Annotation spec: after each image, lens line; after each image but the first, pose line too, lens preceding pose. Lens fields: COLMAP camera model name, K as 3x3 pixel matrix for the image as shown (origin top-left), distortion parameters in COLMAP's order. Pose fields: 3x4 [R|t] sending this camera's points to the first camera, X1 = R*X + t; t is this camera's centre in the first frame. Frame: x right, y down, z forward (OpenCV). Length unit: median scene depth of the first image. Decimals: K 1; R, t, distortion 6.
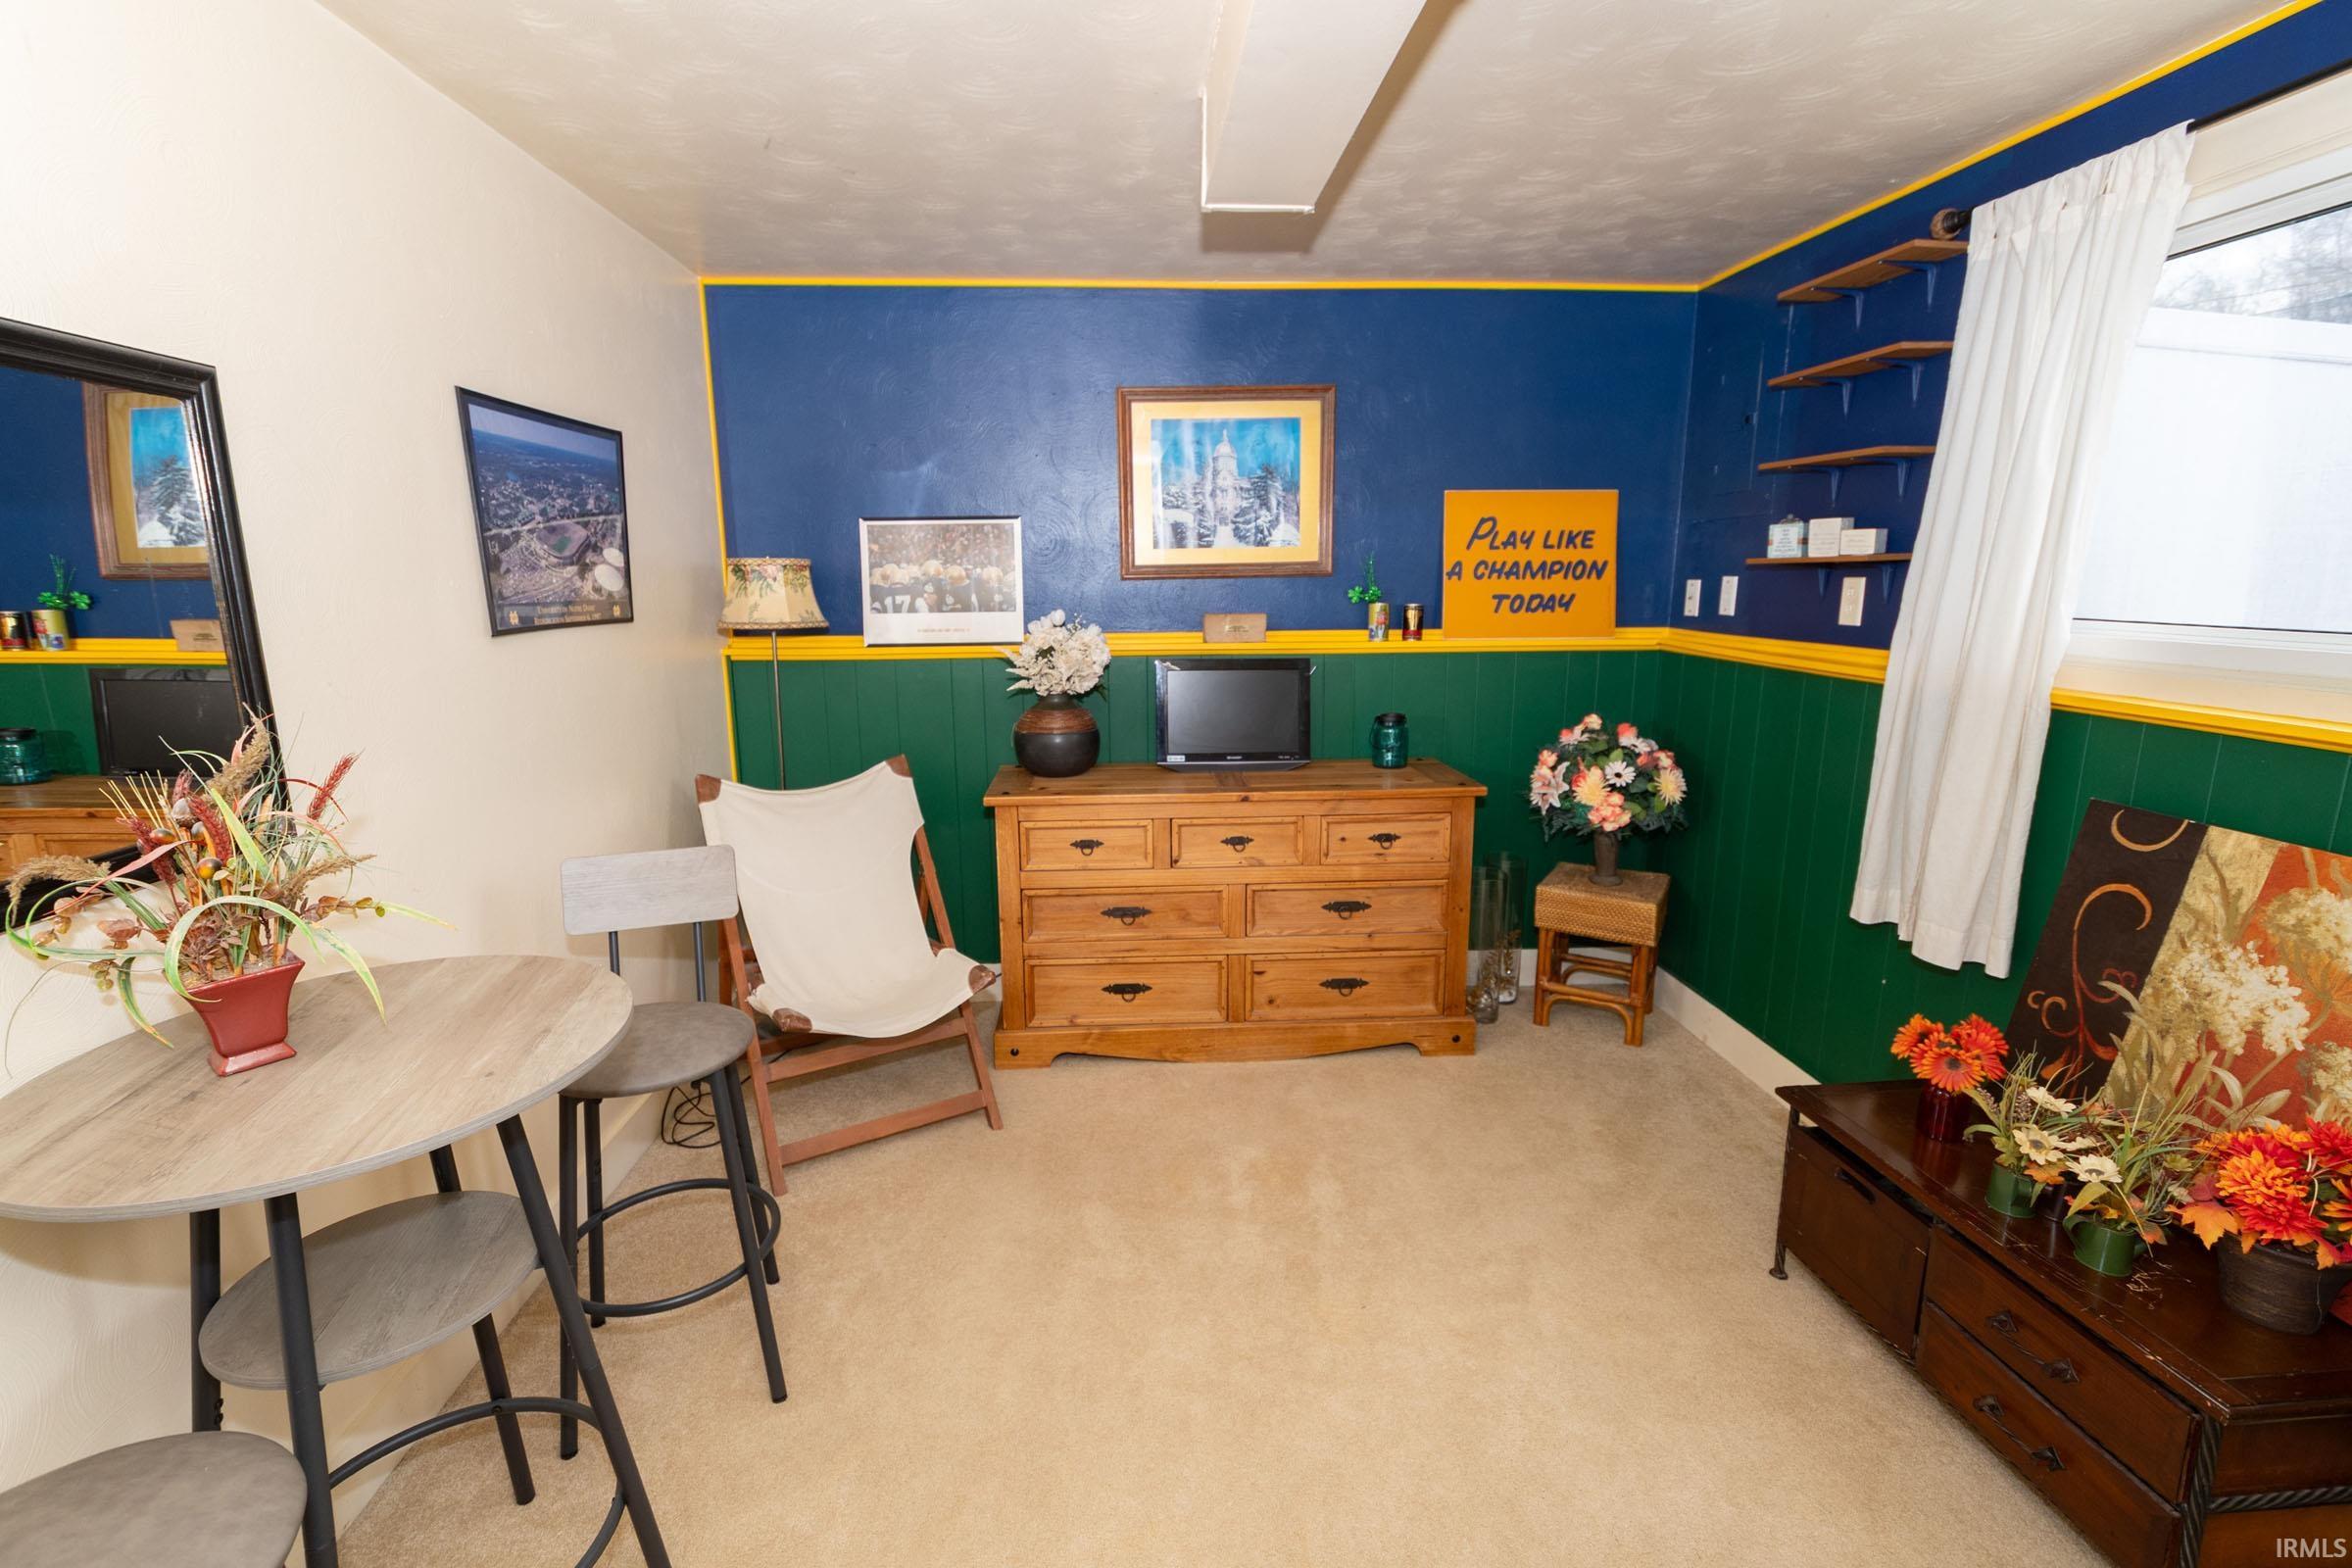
lens RADIAL K [[1061.2, 0, 1159.3], [0, 1061.2, 779.3], [0, 0, 1]] dist [-0.000642, 0.000008]
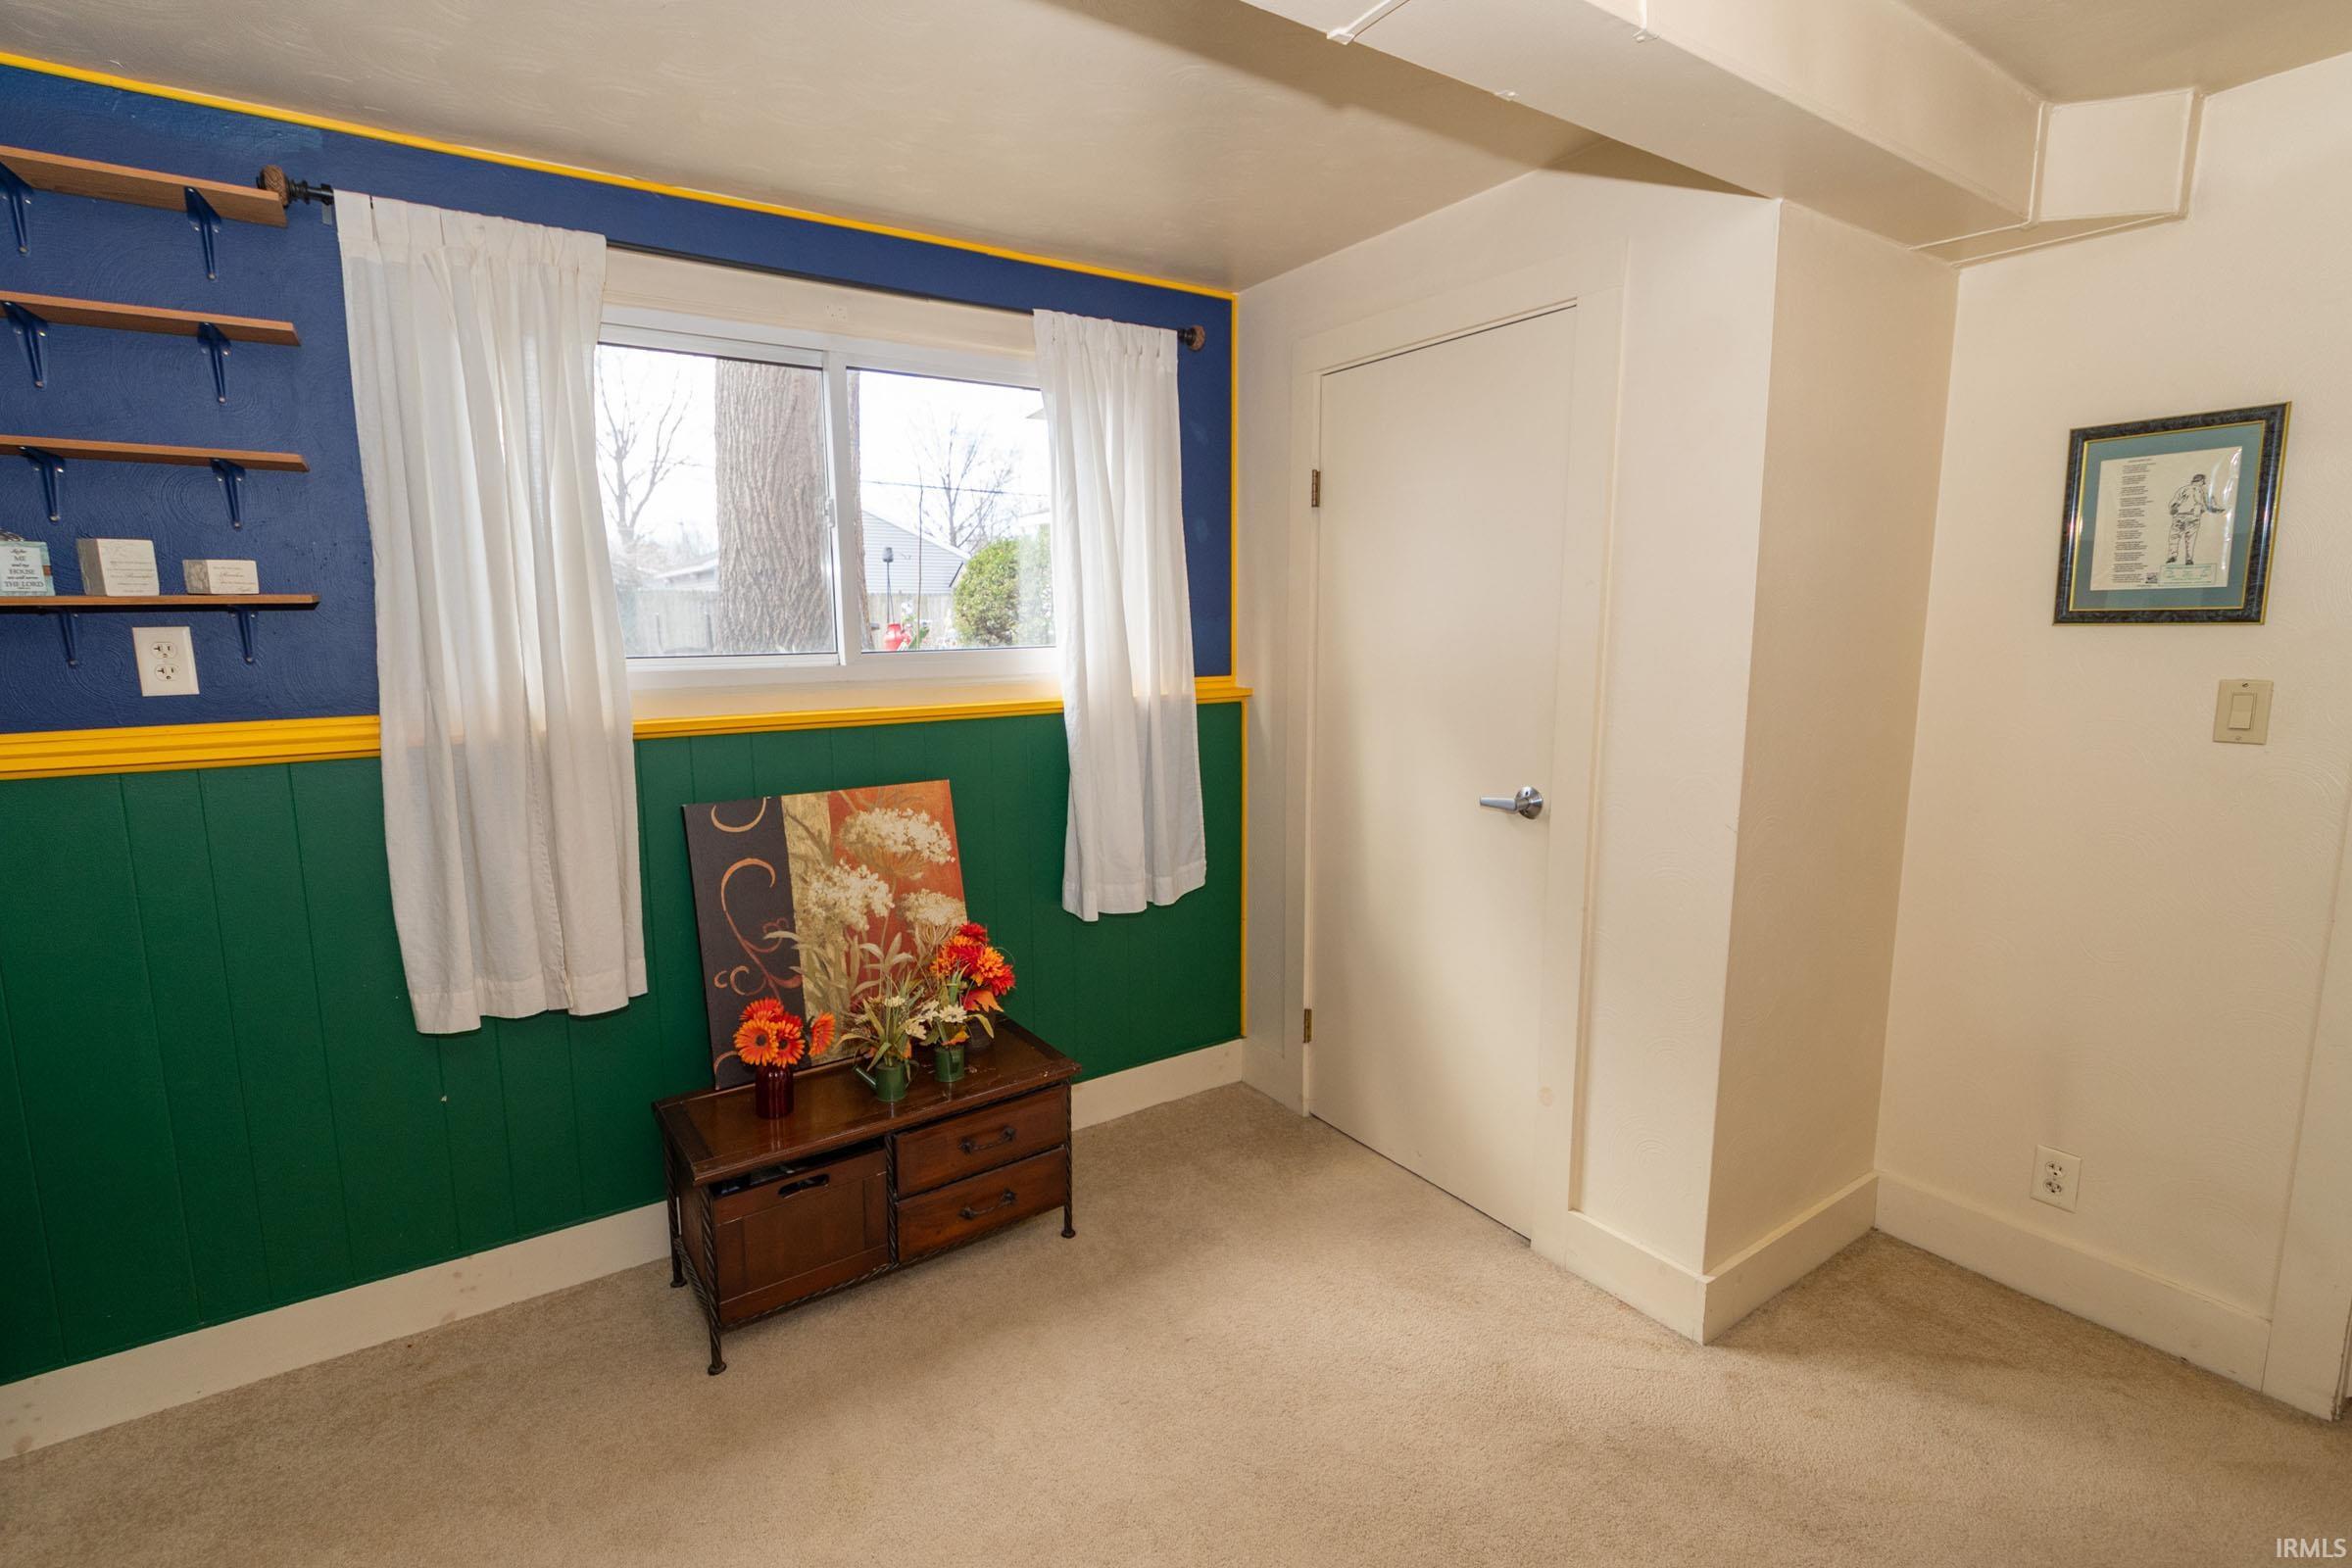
lens RADIAL K [[1061.2, 0, 1159.3], [0, 1061.2, 779.3], [0, 0, 1]] dist [-0.000642, 0.000008]
pose [[-0.504663, -0.122658, 0.854558, -0.429600], [0.182831, 0.952219, 0.244647, -0.224145], [-0.843734, 0.279705, -0.458124, 1.211402]]
